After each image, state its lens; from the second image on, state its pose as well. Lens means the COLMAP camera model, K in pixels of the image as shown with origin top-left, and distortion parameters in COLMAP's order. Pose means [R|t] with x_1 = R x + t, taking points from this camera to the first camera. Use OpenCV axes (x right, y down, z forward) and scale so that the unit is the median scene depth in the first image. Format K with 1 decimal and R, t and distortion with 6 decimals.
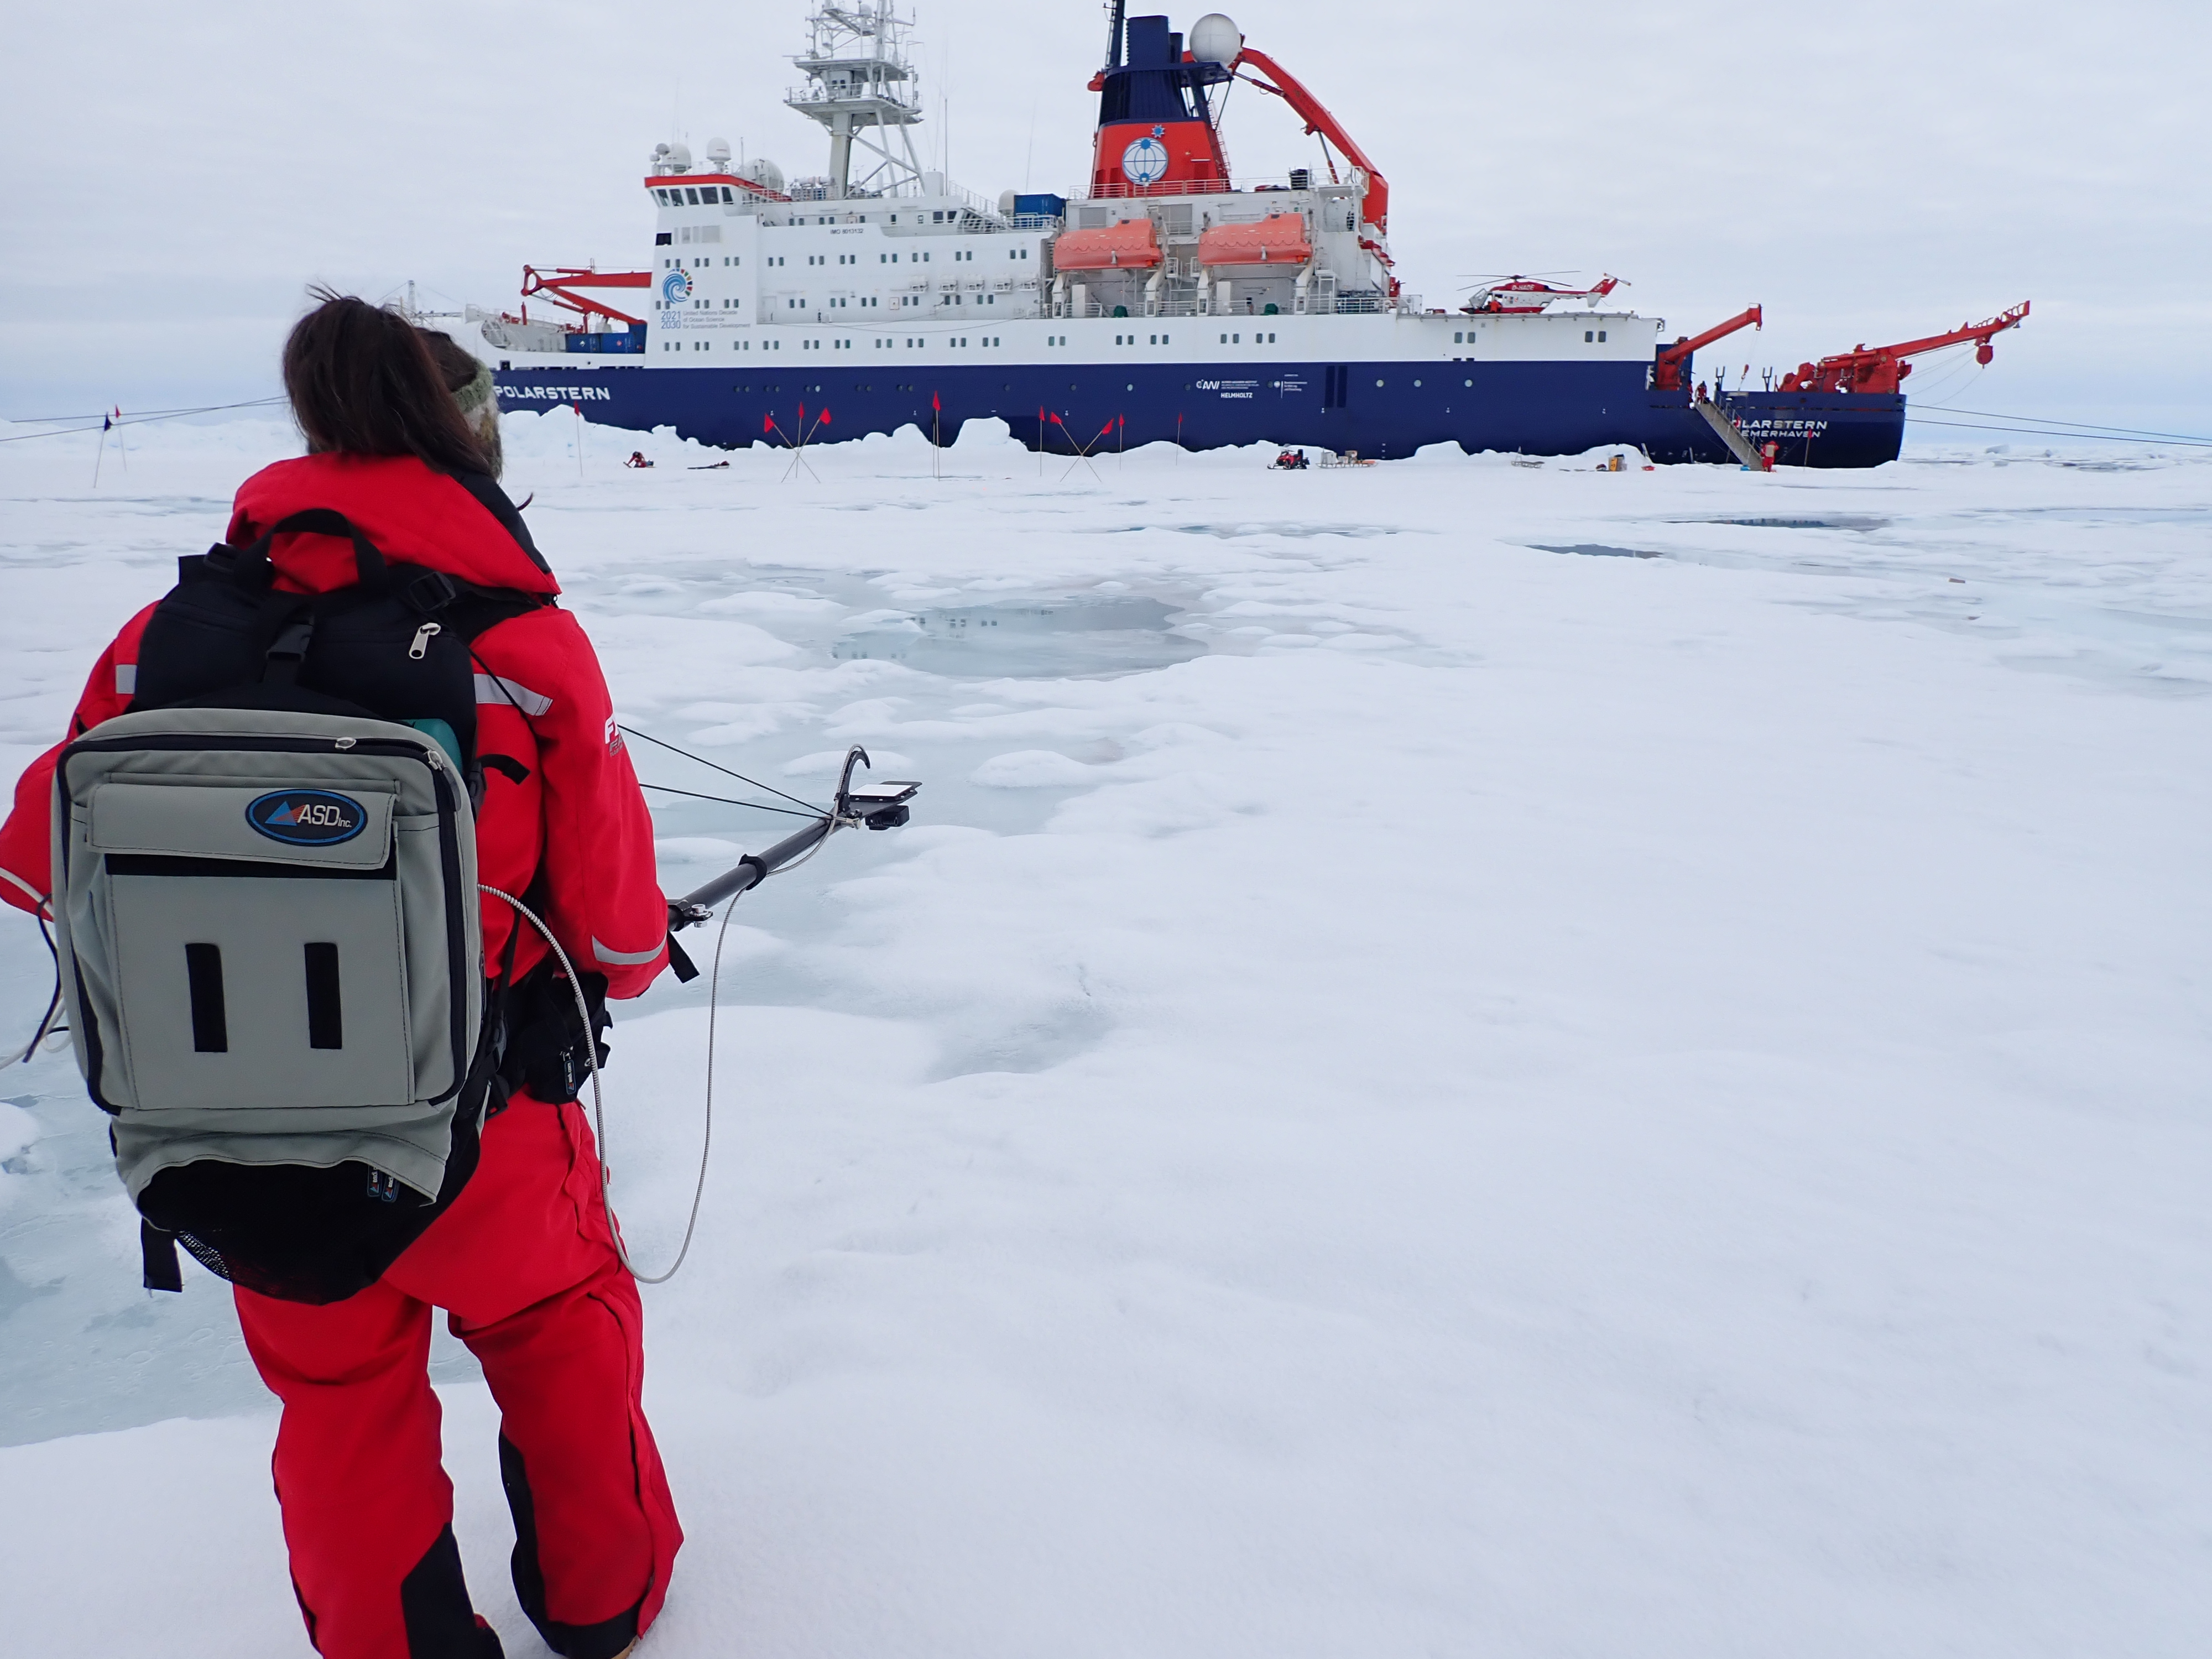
lens RADIAL K [[1620.6, 0, 1106.0], [0, 1620.6, 829.5], [0, 0, 1]] dist [-0.002392, -0.007621]
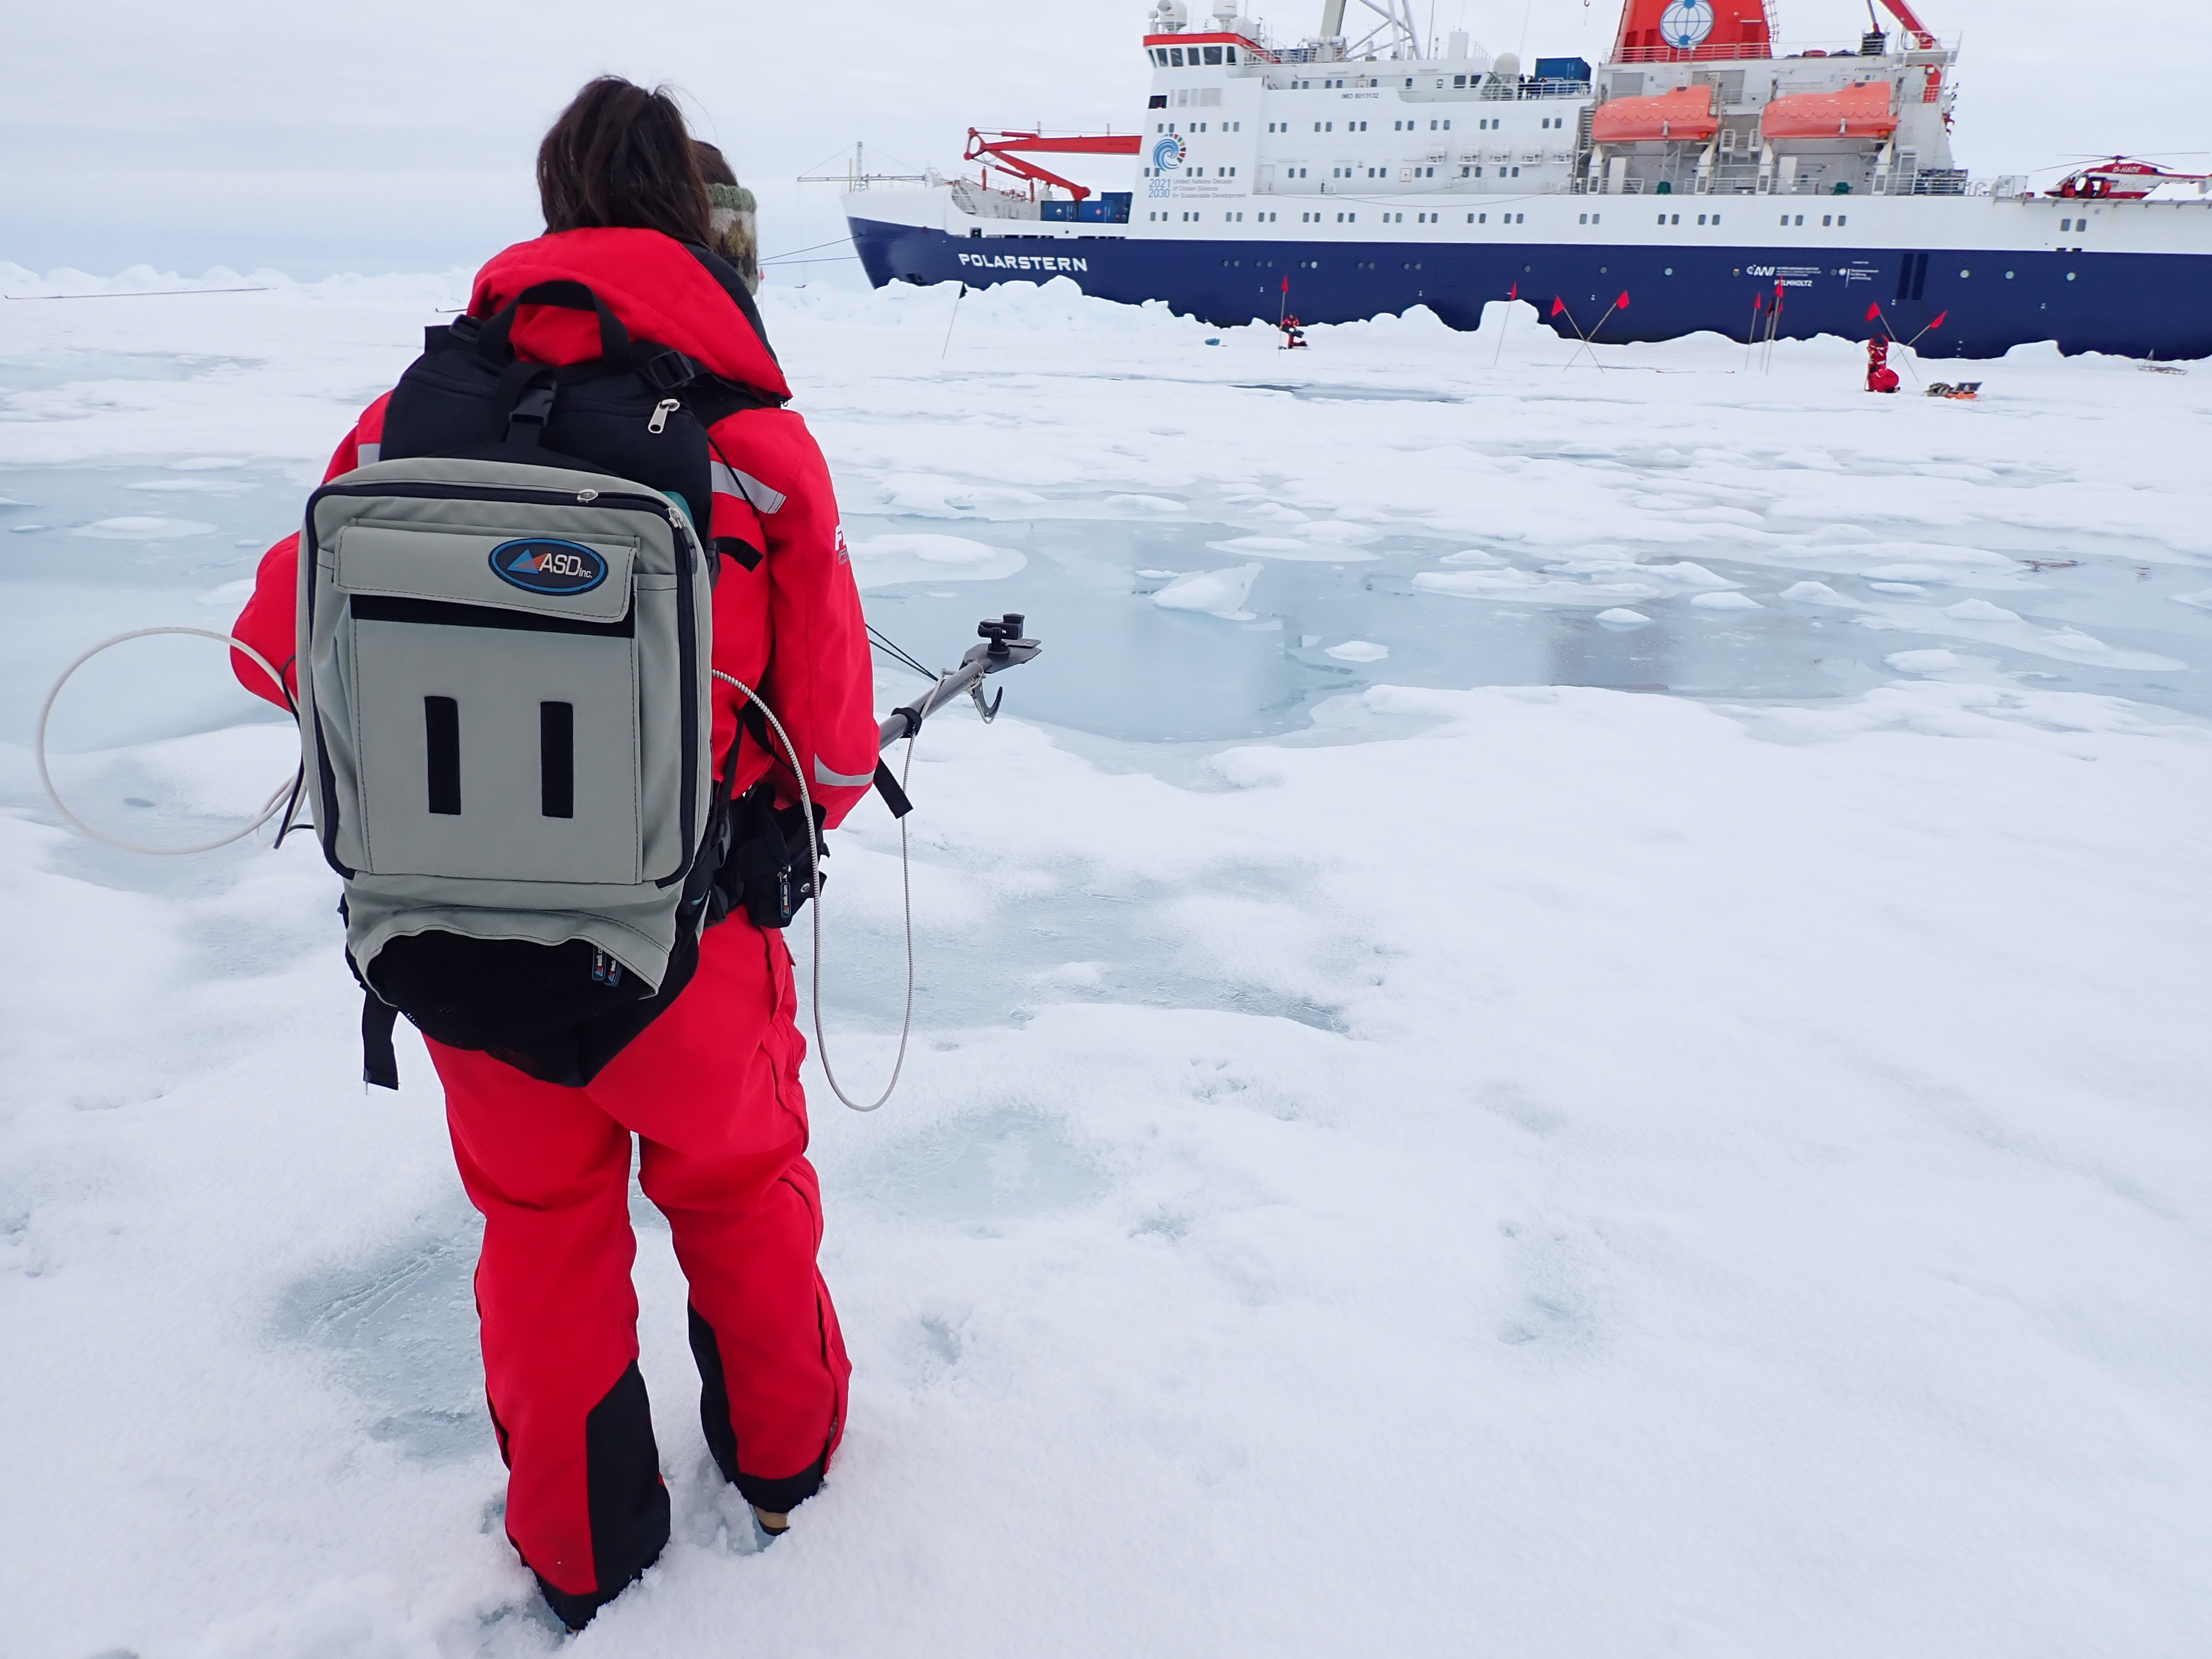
lens RADIAL K [[1620.6, 0, 1106.0], [0, 1620.6, 829.5], [0, 0, 1]] dist [-0.002392, -0.007621]
pose [[0.991667, 0.061510, -0.113194, -0.173111], [-0.053337, 0.995840, 0.073871, -0.004077], [0.117267, -0.067218, 0.990823, 0.015622]]
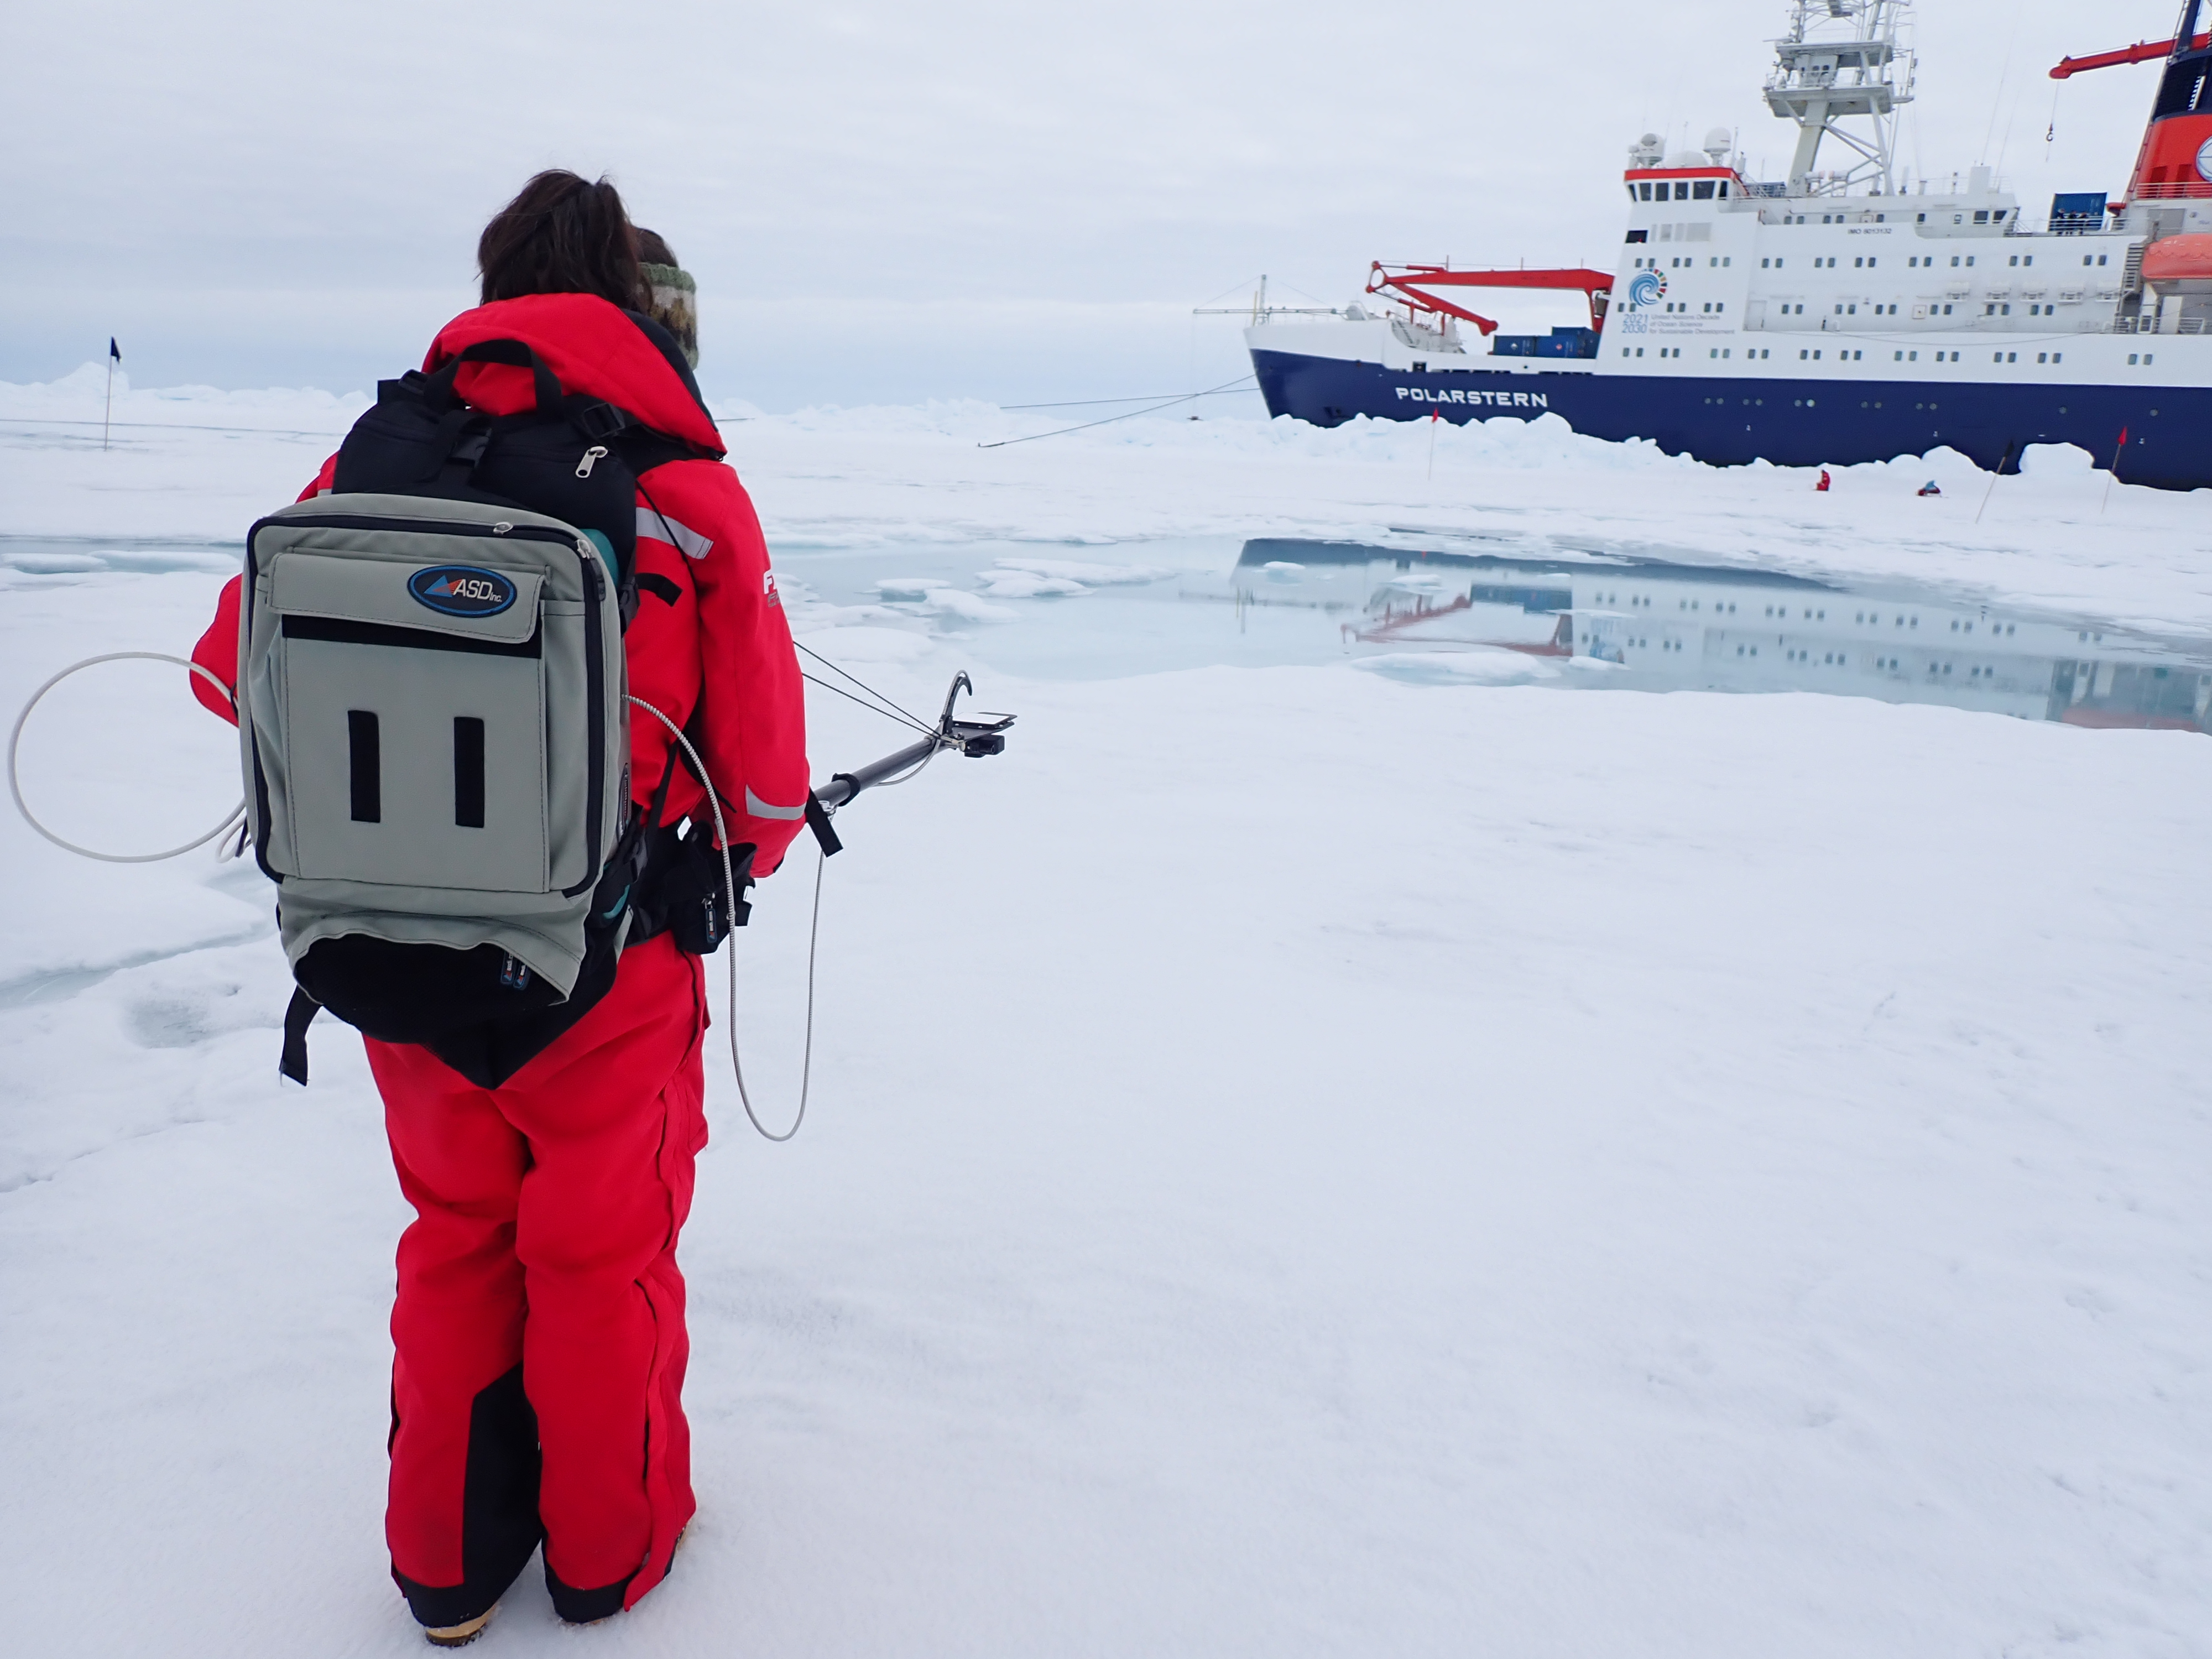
lens RADIAL K [[1620.6, 0, 1106.0], [0, 1620.6, 829.5], [0, 0, 1]] dist [-0.002392, -0.007621]
pose [[0.981188, 0.076903, -0.177079, -0.392041], [-0.076656, 0.997023, 0.008244, -0.010072], [0.177186, 0.005485, 0.984162, 0.034833]]
